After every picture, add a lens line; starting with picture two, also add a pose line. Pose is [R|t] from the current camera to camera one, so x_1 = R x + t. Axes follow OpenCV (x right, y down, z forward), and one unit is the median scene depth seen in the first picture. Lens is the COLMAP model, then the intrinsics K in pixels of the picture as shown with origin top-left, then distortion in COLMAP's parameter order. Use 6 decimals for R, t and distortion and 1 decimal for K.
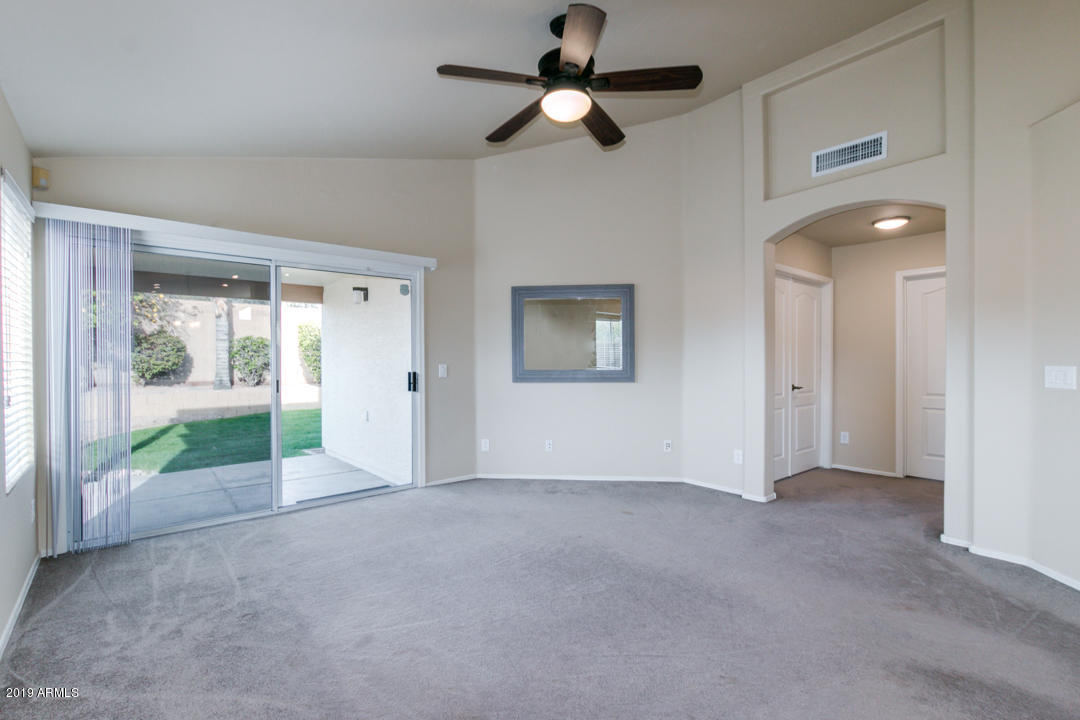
lens RADIAL K [[501.5, 0, 539.6], [0, 501.5, 363.9], [0, 0, 1]] dist [-0.000095, -0.000138]
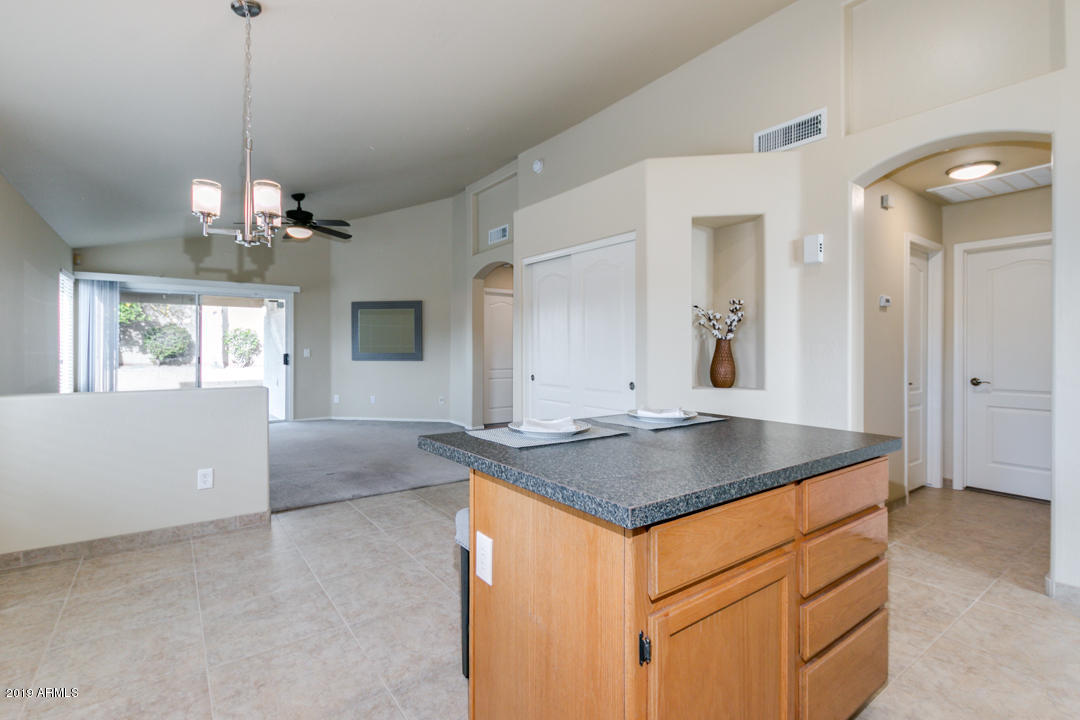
lens RADIAL K [[514.4, 0, 540.0], [0, 514.4, 360.0], [0, 0, 1]] dist [0.001251, 0.000218]
pose [[0.997850, 0.009566, -0.064833, 0.662051], [-0.008718, 0.999873, 0.013353, 0.006989], [0.064953, -0.012759, 0.997807, -0.631564]]
